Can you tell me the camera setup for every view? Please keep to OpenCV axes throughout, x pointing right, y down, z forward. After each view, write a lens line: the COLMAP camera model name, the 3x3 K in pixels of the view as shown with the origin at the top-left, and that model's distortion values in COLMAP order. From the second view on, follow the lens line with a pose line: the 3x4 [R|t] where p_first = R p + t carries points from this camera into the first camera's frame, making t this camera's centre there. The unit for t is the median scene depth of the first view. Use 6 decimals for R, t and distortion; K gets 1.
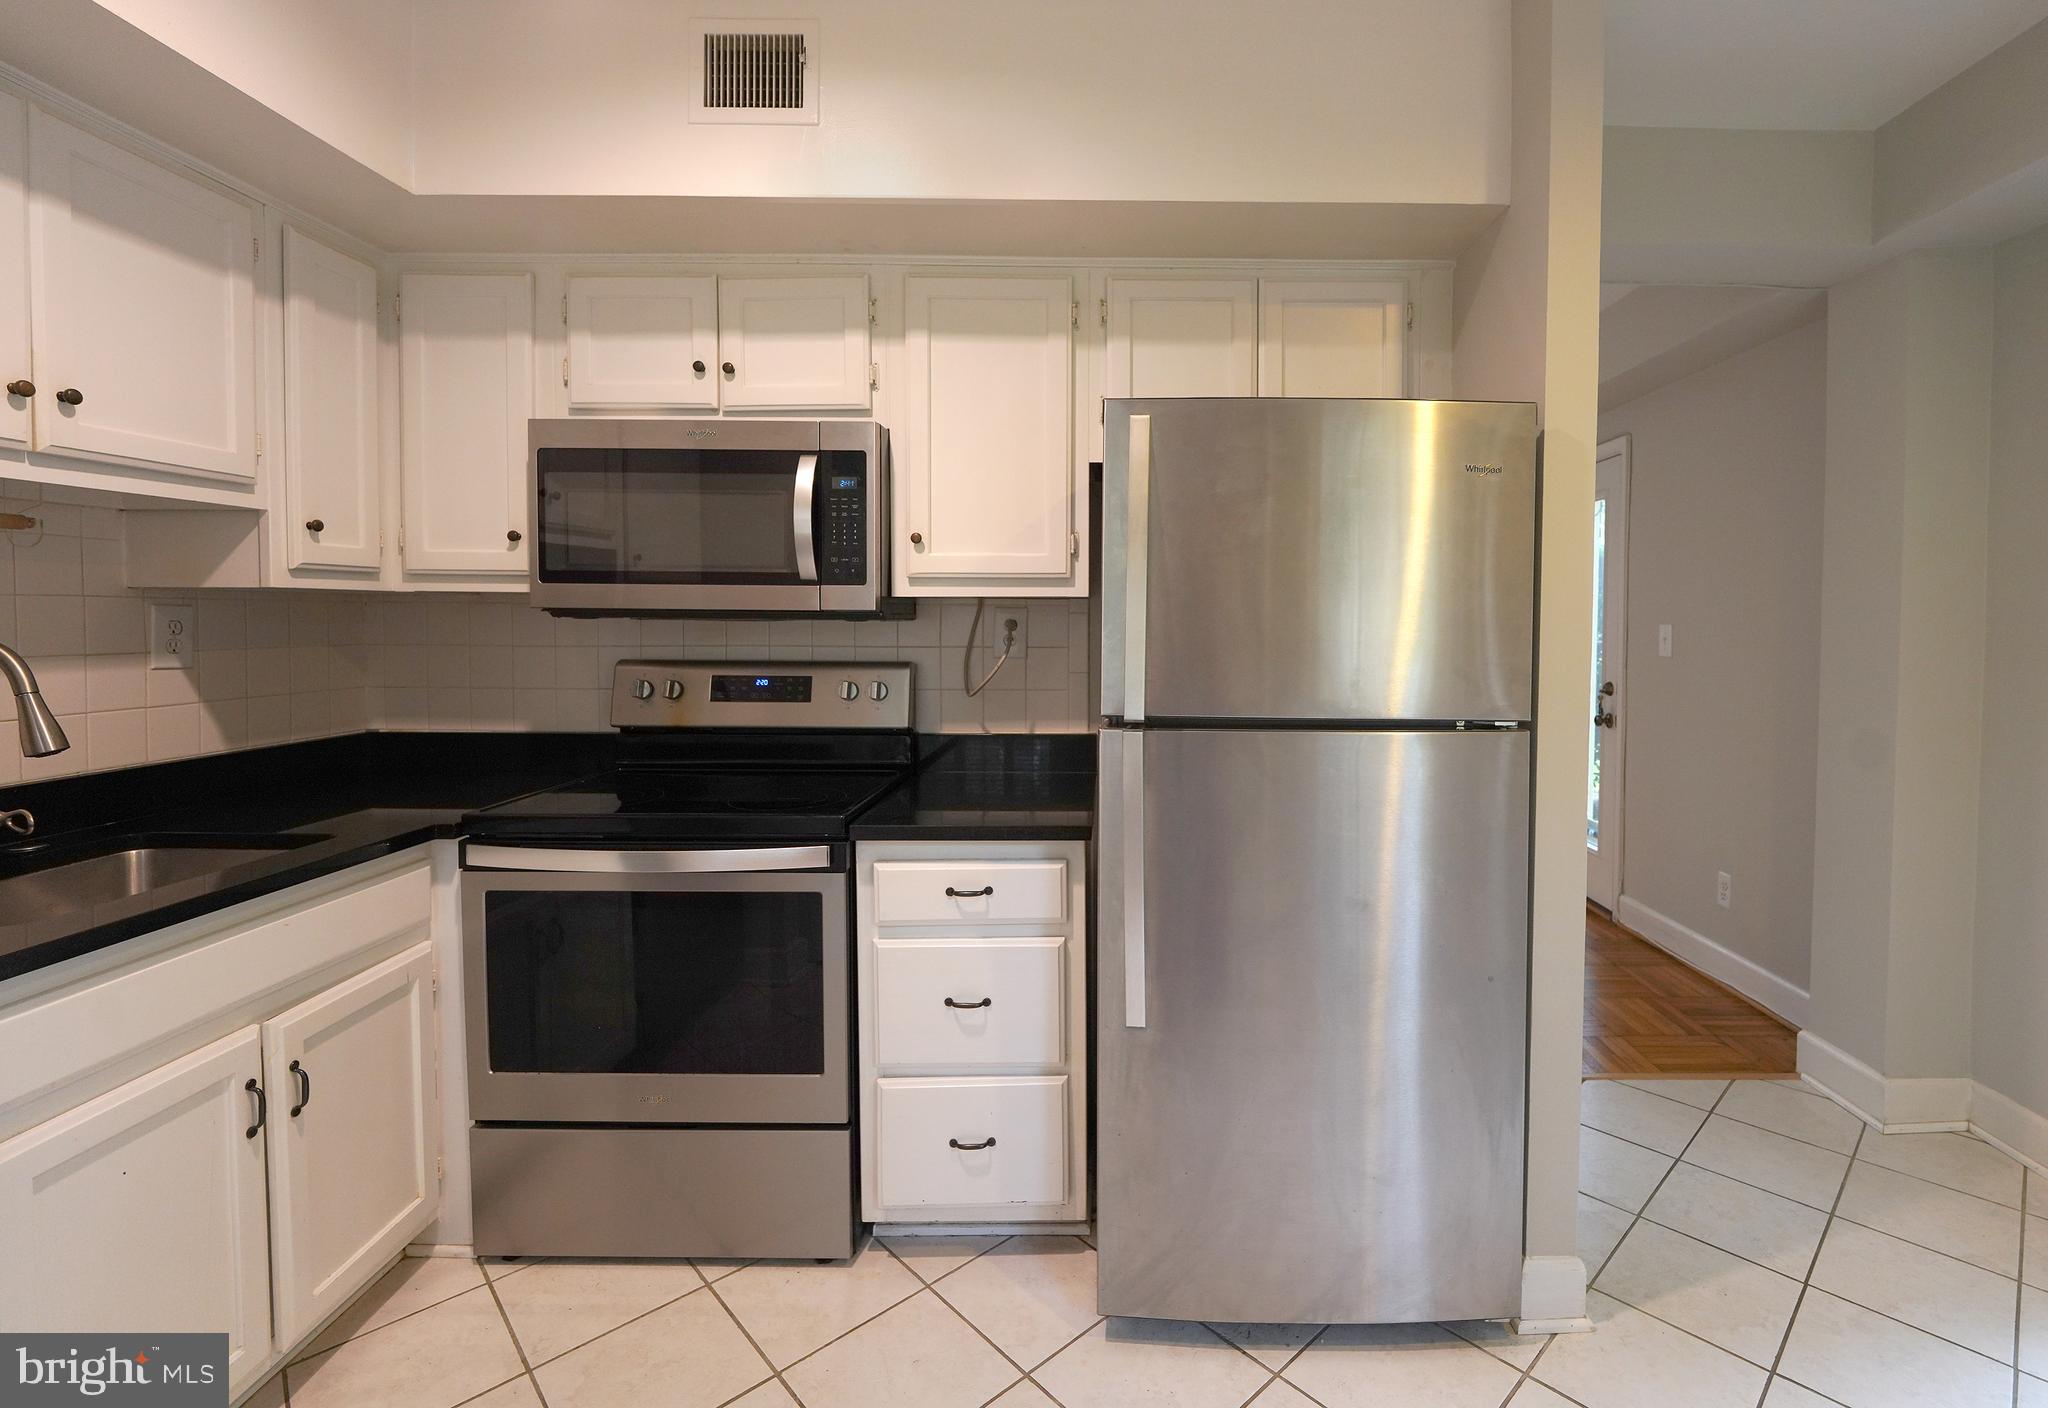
lens RADIAL K [[889.3, 0, 1018.8], [0, 889.3, 654.0], [0, 0, 1]] dist [-0.014522, -0.000457]
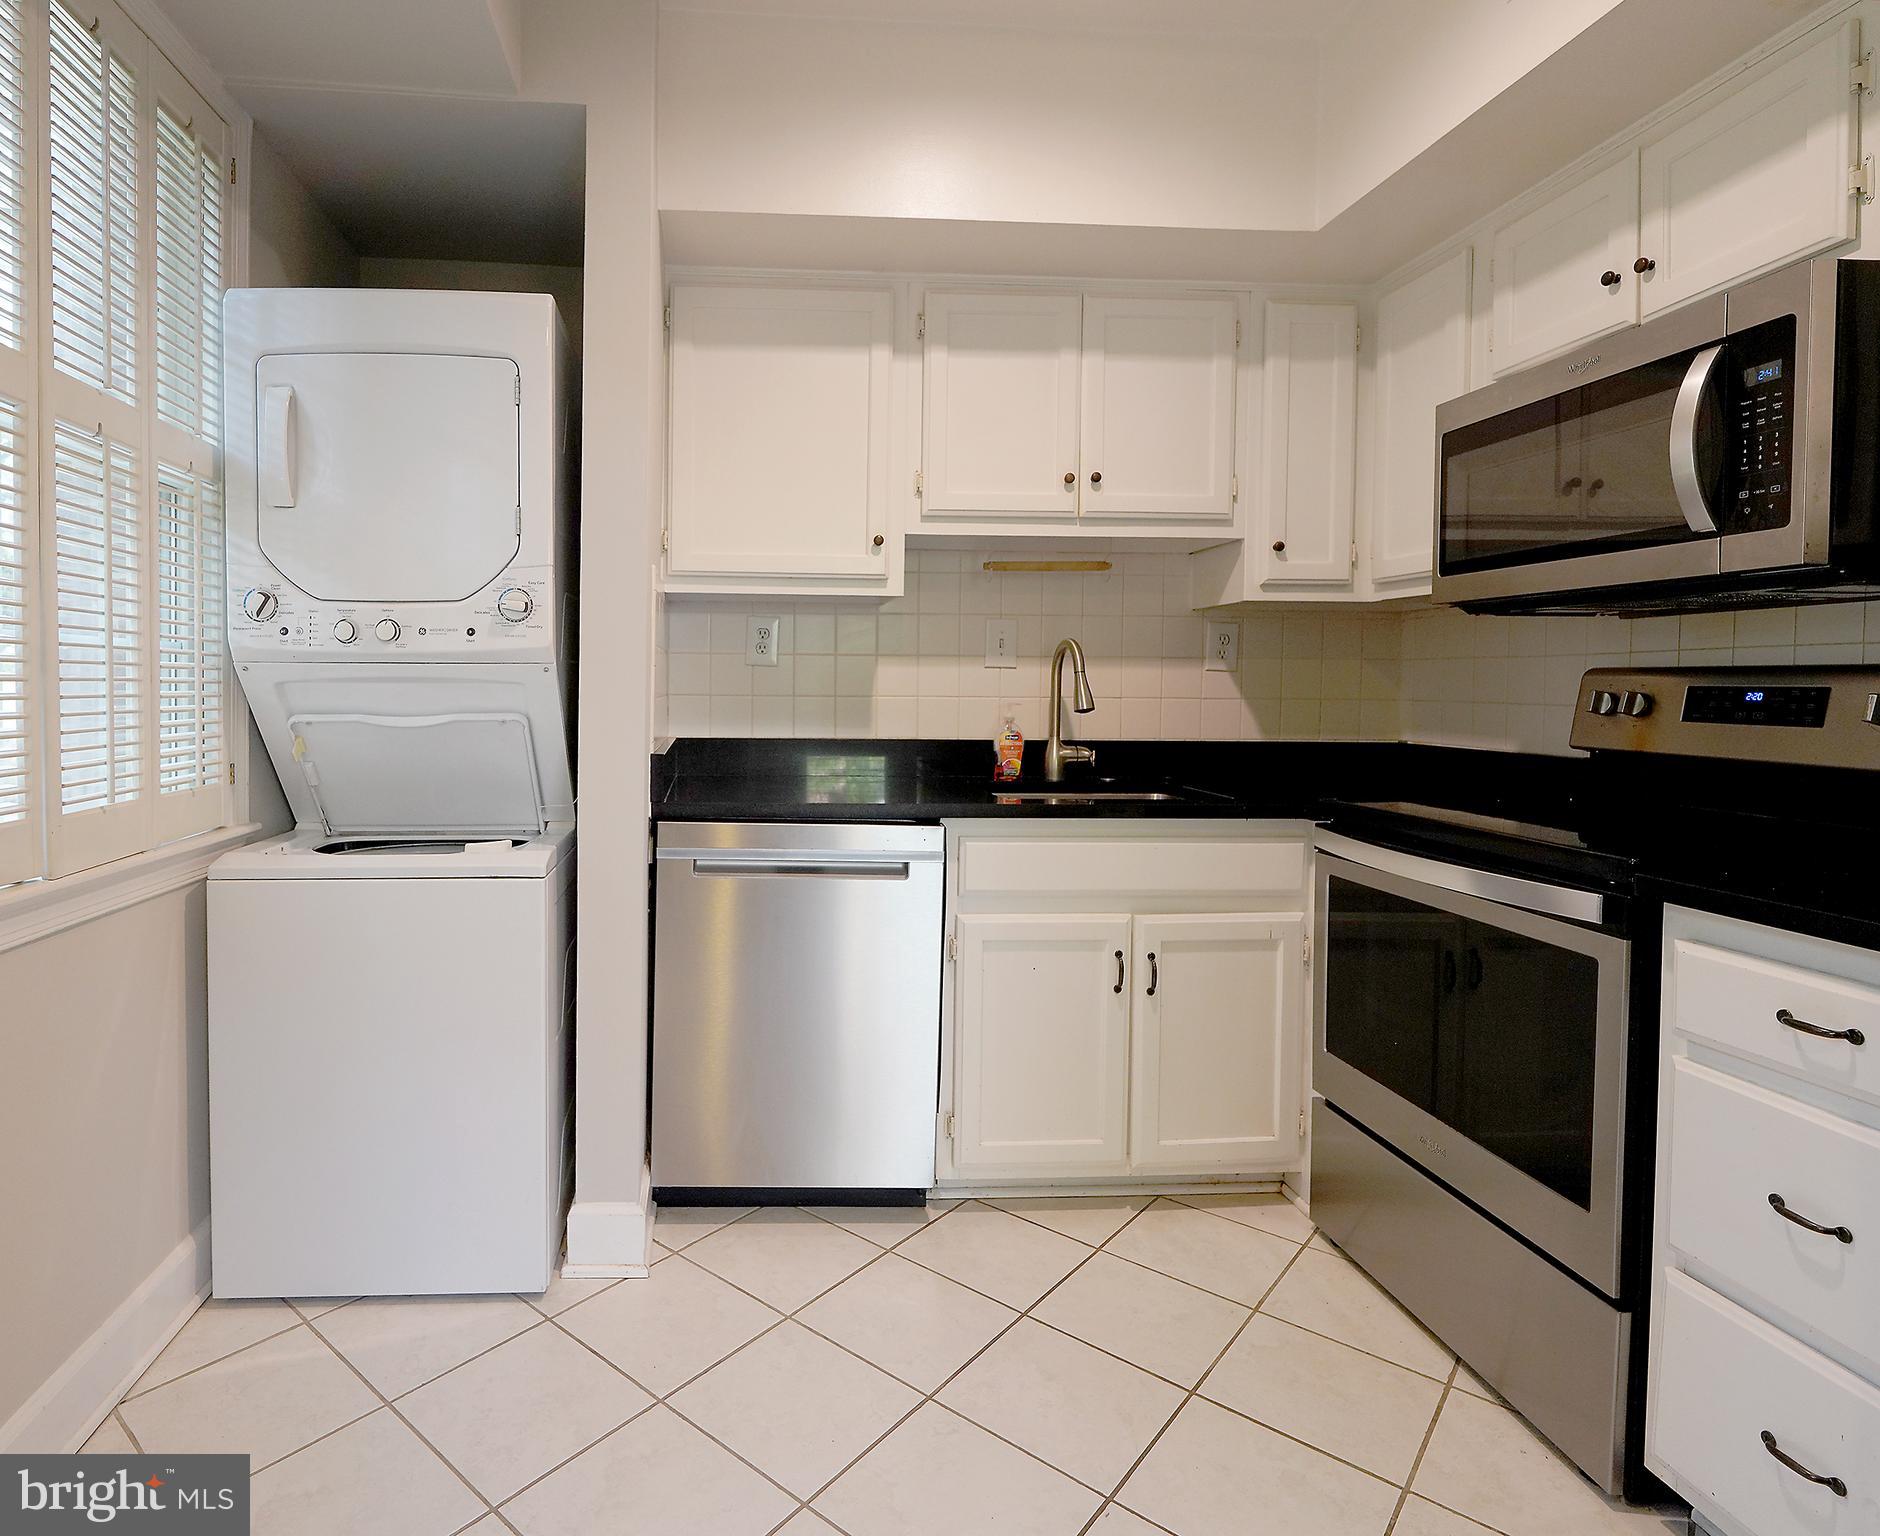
lens RADIAL K [[1030.9, 0, 935.8], [0, 1030.9, 724.3], [0, 0, 1]] dist [-0.015169, -0.000410]
pose [[0.176429, 0.030152, -0.983851, 0.470356], [-0.040970, 0.998889, 0.023266, 0.076661], [0.983460, 0.036203, 0.177469, 0.302090]]
